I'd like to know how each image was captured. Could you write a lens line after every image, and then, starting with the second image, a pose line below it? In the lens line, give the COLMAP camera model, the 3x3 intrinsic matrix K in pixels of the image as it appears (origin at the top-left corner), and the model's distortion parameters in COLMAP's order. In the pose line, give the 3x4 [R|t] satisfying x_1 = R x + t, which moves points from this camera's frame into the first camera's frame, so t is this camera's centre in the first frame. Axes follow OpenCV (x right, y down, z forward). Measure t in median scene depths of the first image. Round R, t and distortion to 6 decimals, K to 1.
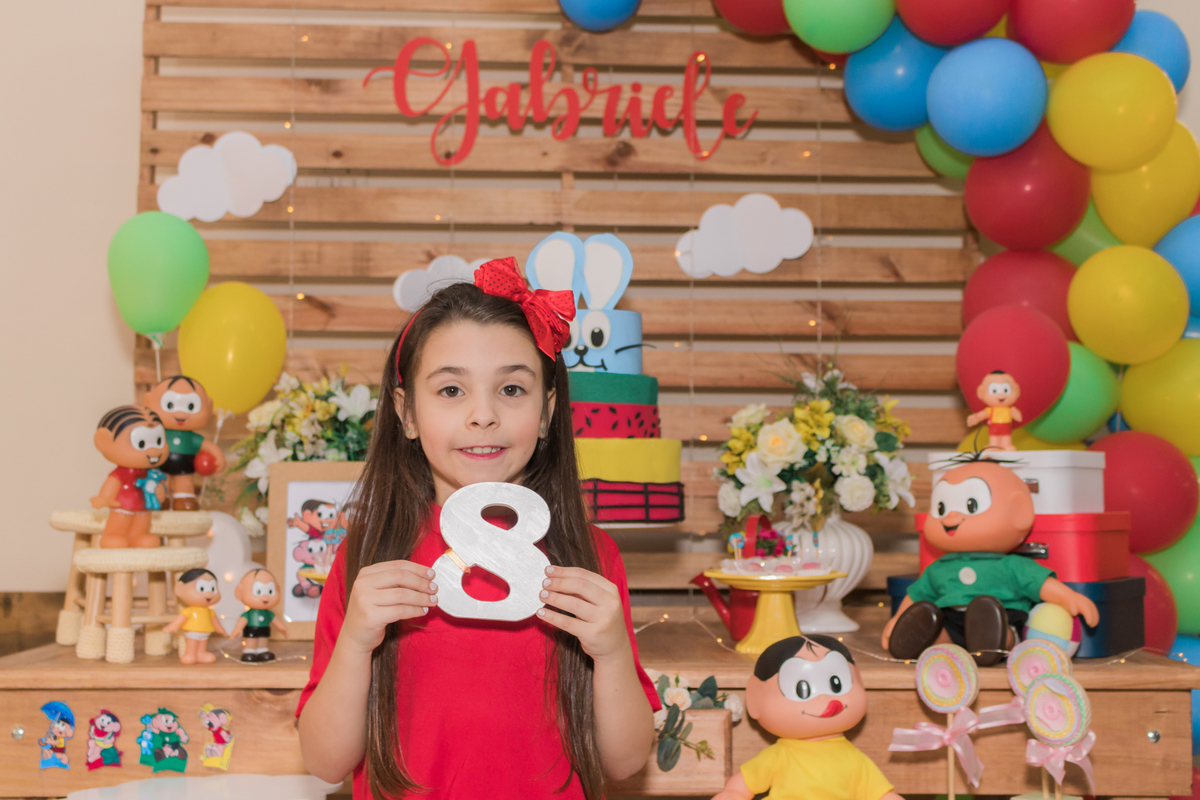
lens RADIAL K [[1755.1, 0, 607.4], [0, 1755.1, 399.5], [0, 0, 1]] dist [0.034706, -0.000075]
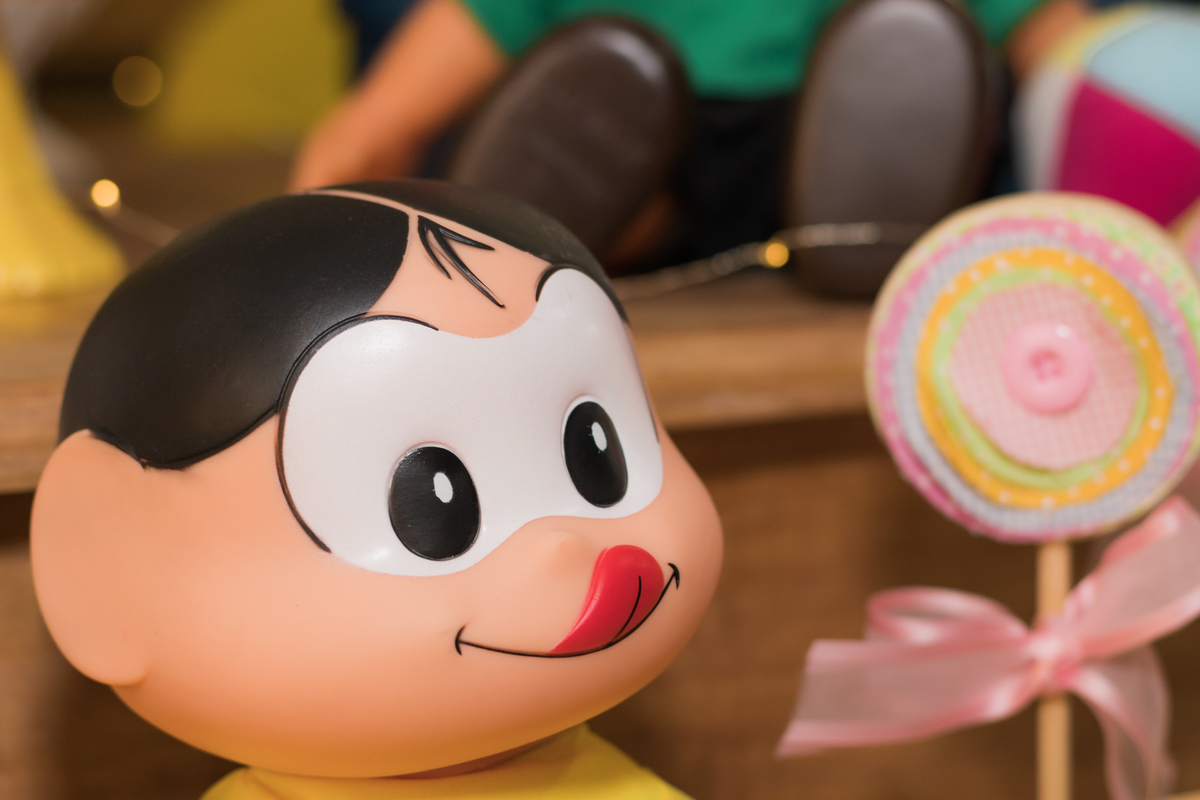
lens RADIAL K [[2934.3, 0, 601.8], [0, 2934.3, 402.7], [0, 0, 1]] dist [-0.000643, 0.666665]
pose [[0.880016, -0.081516, 0.467897, -0.002984], [-0.009315, 0.982009, 0.188604, 0.061523], [-0.474853, -0.170333, 0.863424, 0.451365]]
